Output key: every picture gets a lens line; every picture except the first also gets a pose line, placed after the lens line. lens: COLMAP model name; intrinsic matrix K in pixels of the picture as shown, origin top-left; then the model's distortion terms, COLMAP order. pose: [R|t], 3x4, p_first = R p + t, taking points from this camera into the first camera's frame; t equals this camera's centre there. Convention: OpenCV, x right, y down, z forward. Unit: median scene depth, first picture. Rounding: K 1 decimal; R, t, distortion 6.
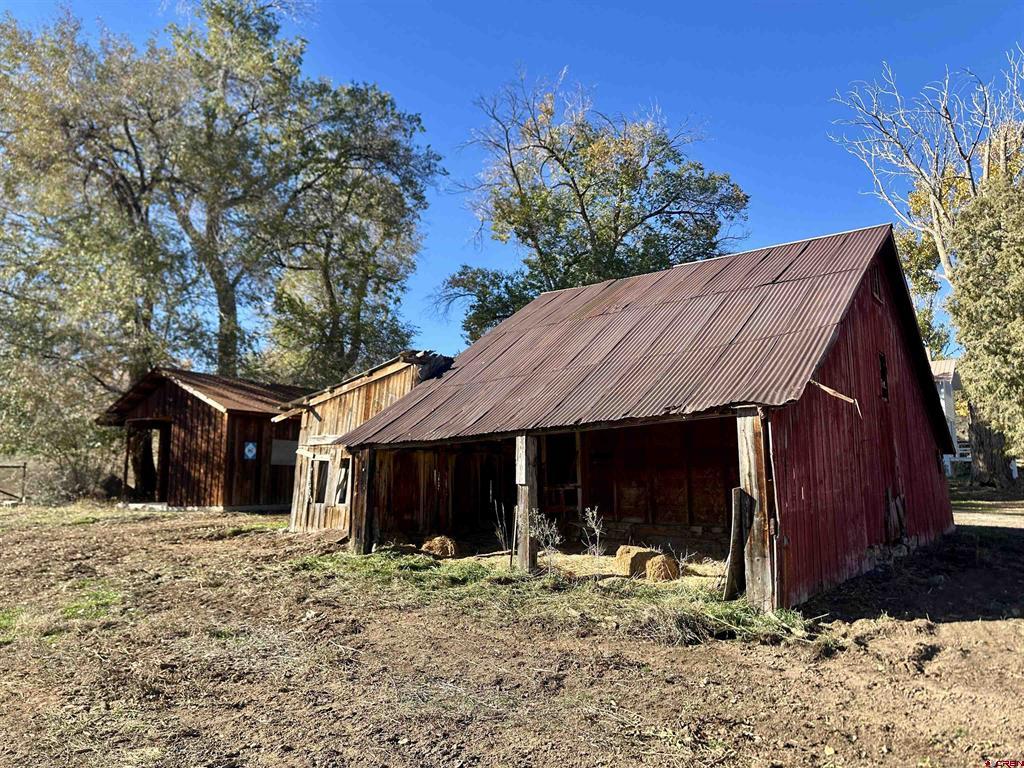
lens RADIAL K [[710.2, 0, 507.3], [0, 710.2, 386.7], [0, 0, 1]] dist [0.007959, -0.001400]
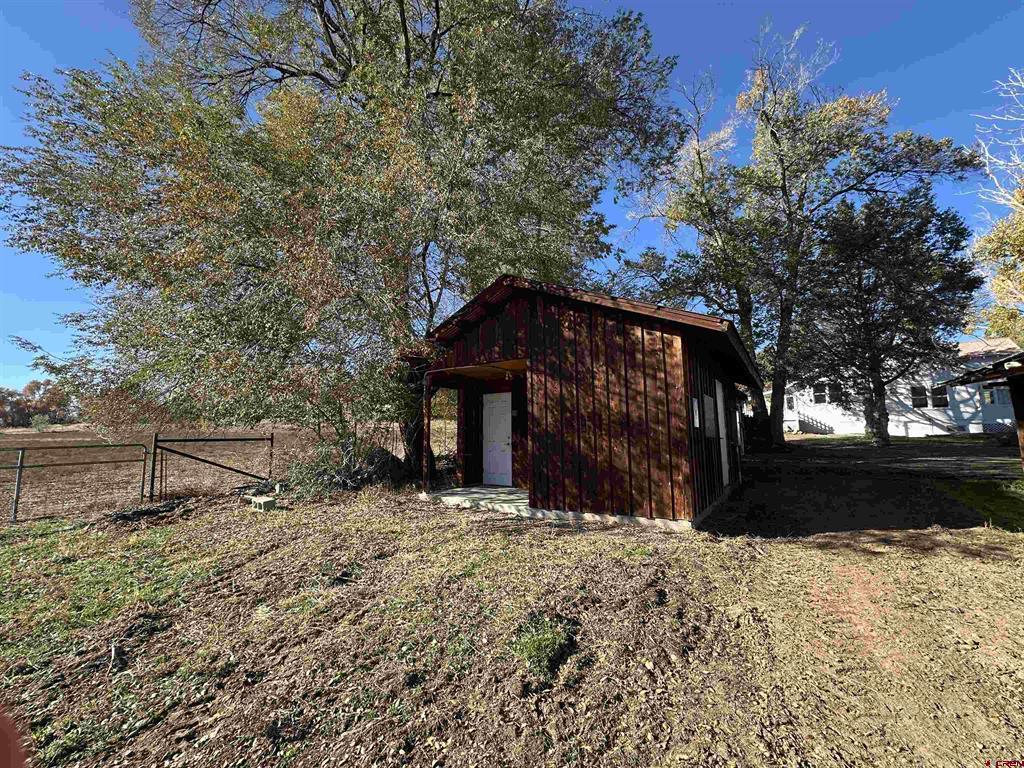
lens RADIAL K [[413.3, 0, 519.1], [0, 413.3, 381.3], [0, 0, 1]] dist [-0.014988, -0.000140]
pose [[0.999874, -0.009735, 0.012529, -0.654234], [0.009677, 0.999942, 0.004648, 0.080108], [-0.012573, -0.004526, 0.999911, 0.874830]]
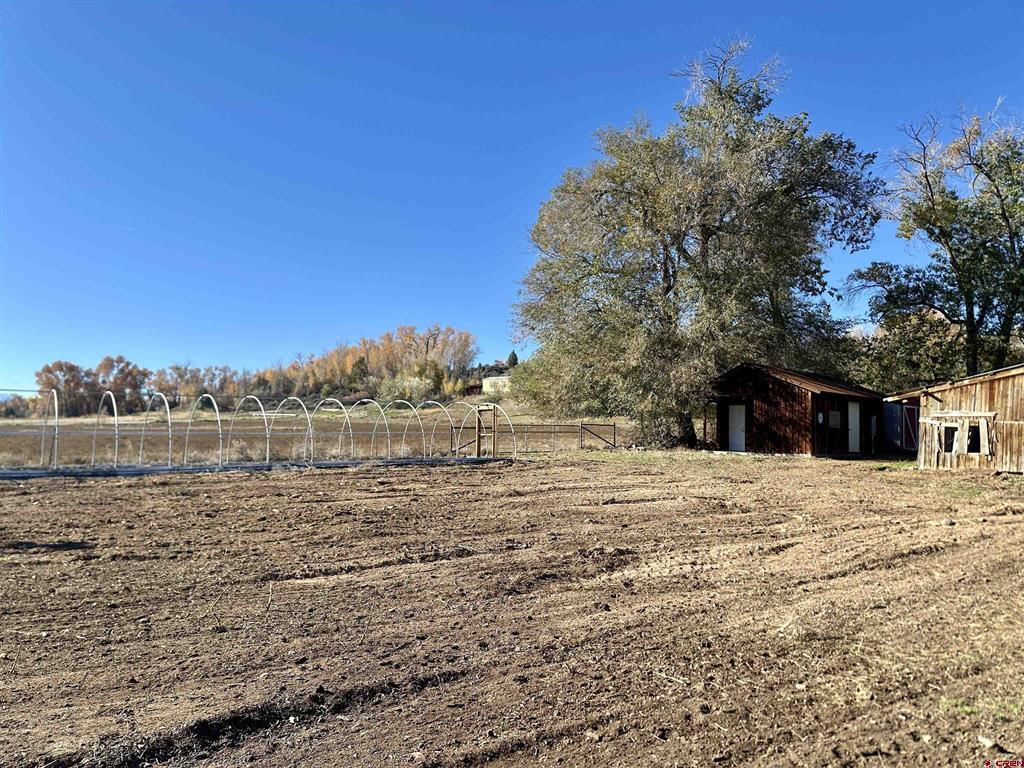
lens RADIAL K [[710.2, 0, 502.5], [0, 710.2, 382.1], [0, 0, 1]] dist [0.007959, -0.001400]
pose [[0.952638, -0.004142, -0.304078, -0.704986], [0.019050, 0.998756, 0.046078, -0.088474], [0.303509, -0.049688, 0.951532, -0.818703]]
